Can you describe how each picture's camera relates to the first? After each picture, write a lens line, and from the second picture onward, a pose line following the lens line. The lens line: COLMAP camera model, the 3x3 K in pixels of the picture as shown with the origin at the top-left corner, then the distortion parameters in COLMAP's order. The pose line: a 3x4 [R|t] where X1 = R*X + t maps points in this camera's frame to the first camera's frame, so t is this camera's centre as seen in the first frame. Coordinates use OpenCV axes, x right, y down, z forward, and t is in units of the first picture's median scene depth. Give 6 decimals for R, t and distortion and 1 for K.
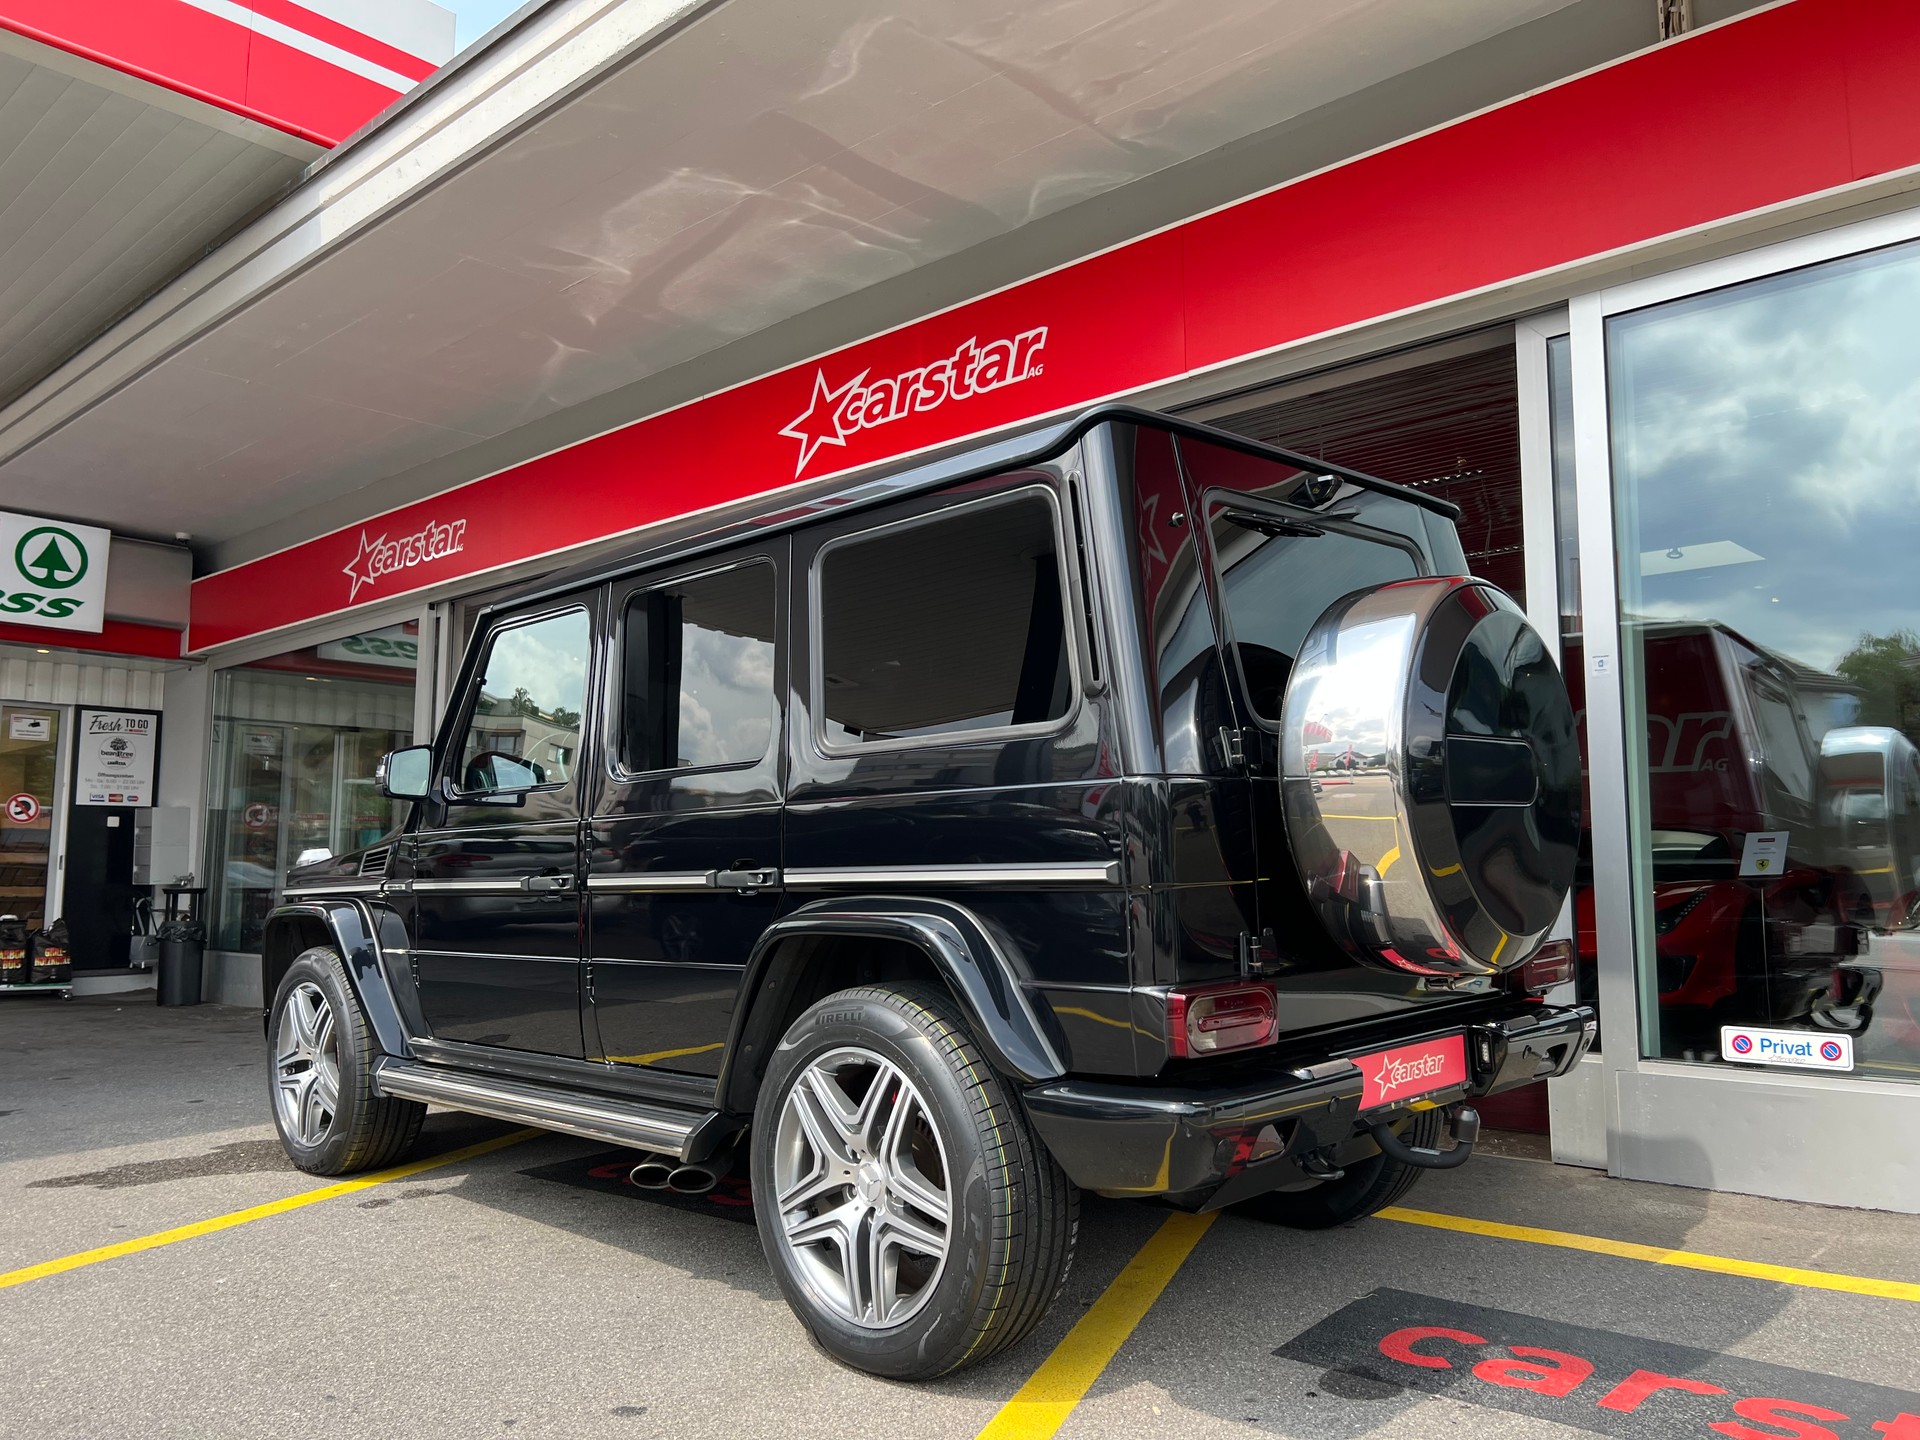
lens RADIAL K [[1431.8, 0, 960.0], [0, 1431.8, 720.0], [0, 0, 1]] dist [0.022140, -0.027884]
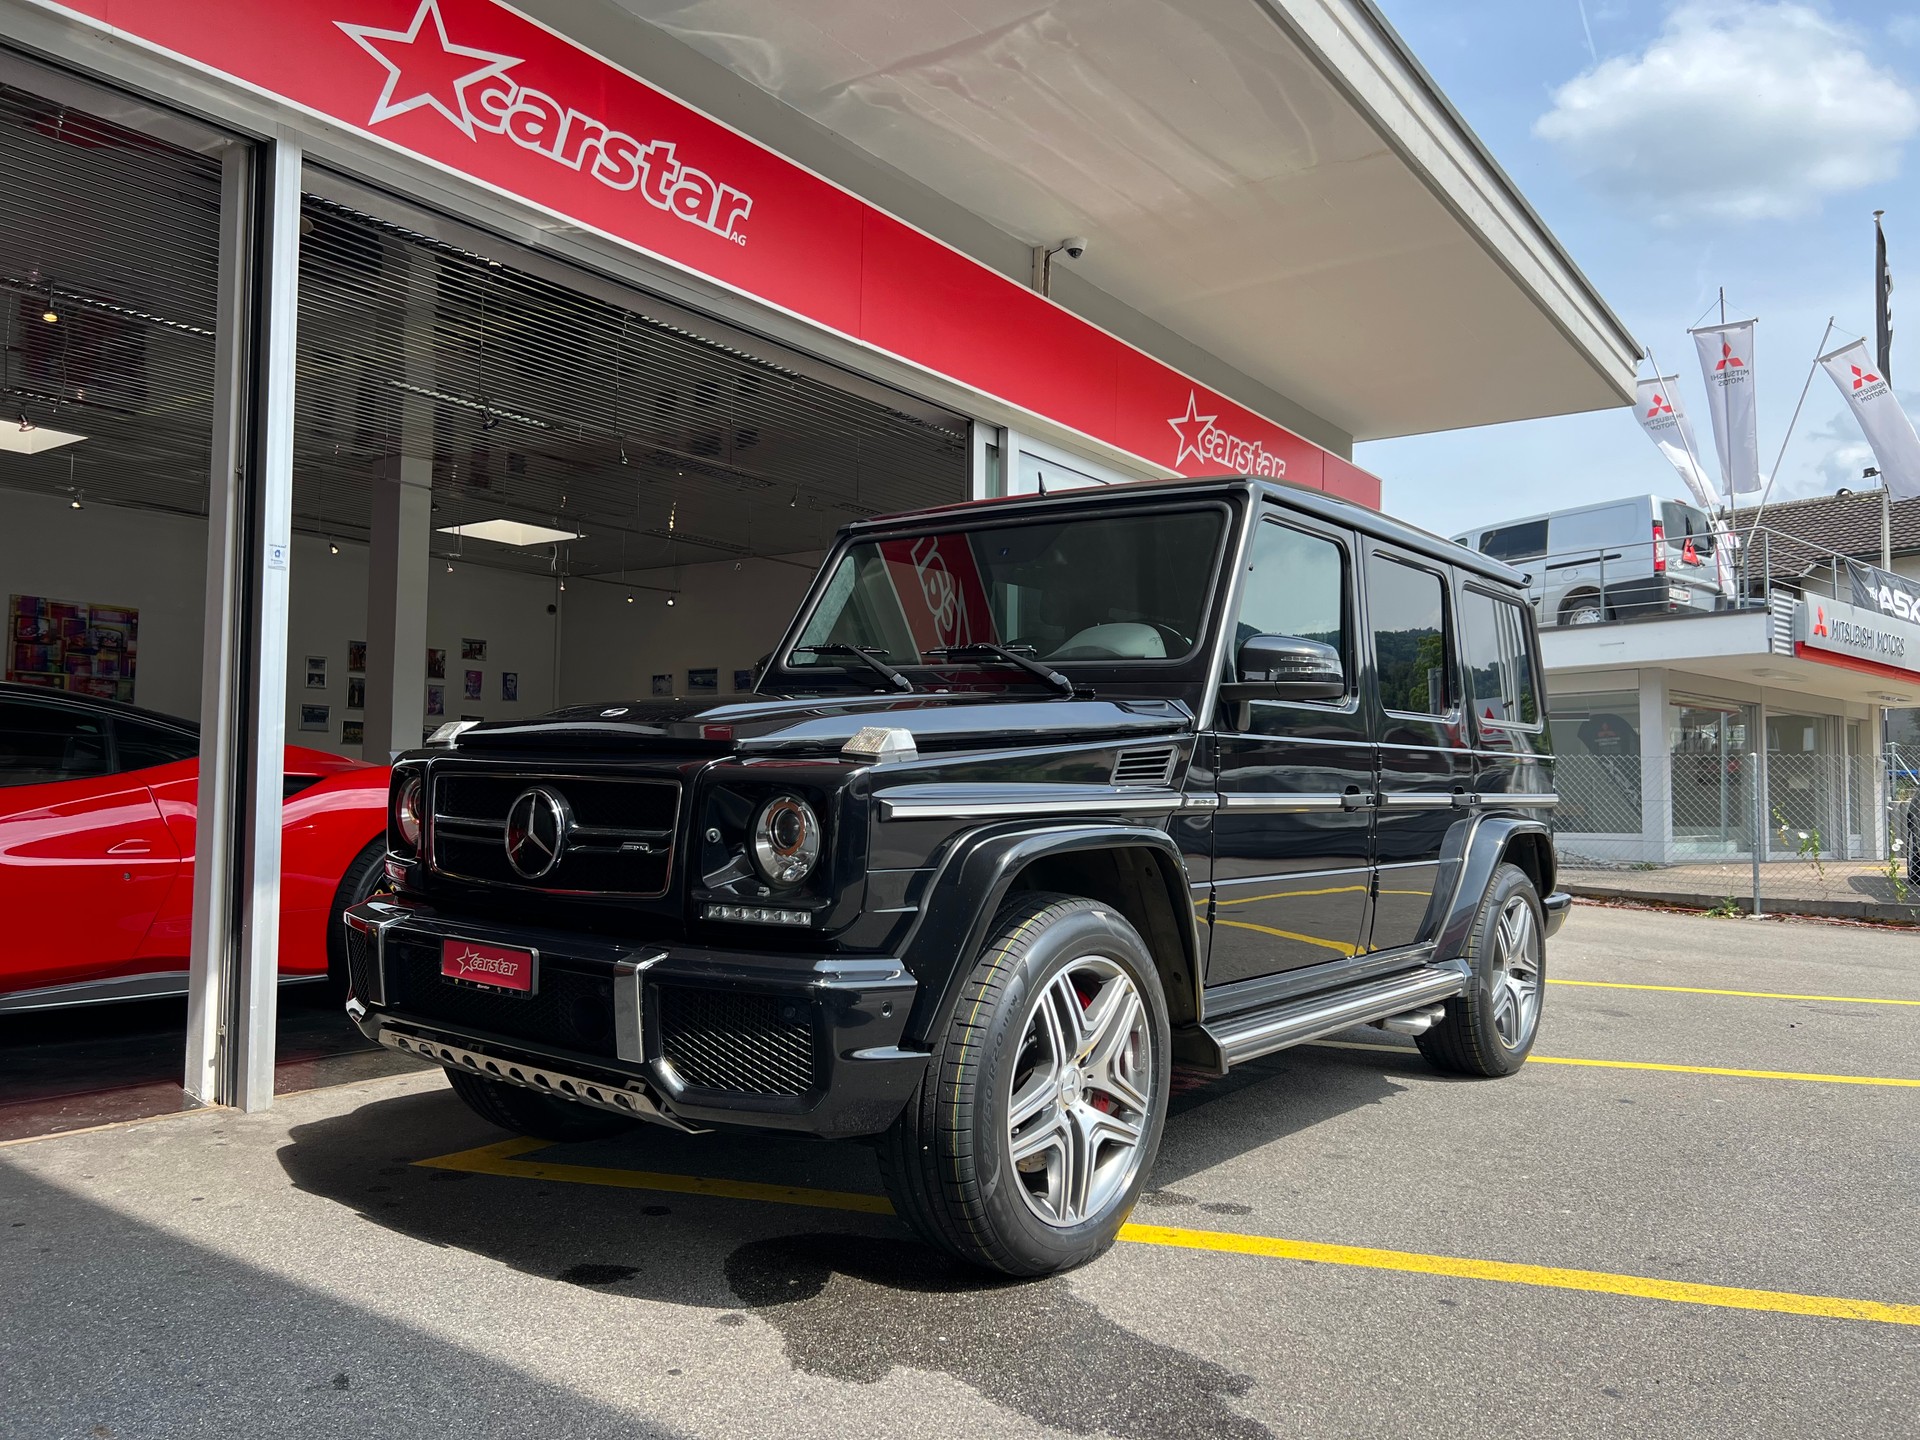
lens RADIAL K [[1431.8, 0, 960.0], [0, 1431.8, 720.0], [0, 0, 1]] dist [0.022140, -0.027884]
pose [[-0.119641, 0.062430, 0.990852, -0.791966], [-0.112031, 0.990798, -0.075954, 0.105159], [-0.986476, -0.120094, -0.111546, 0.867030]]
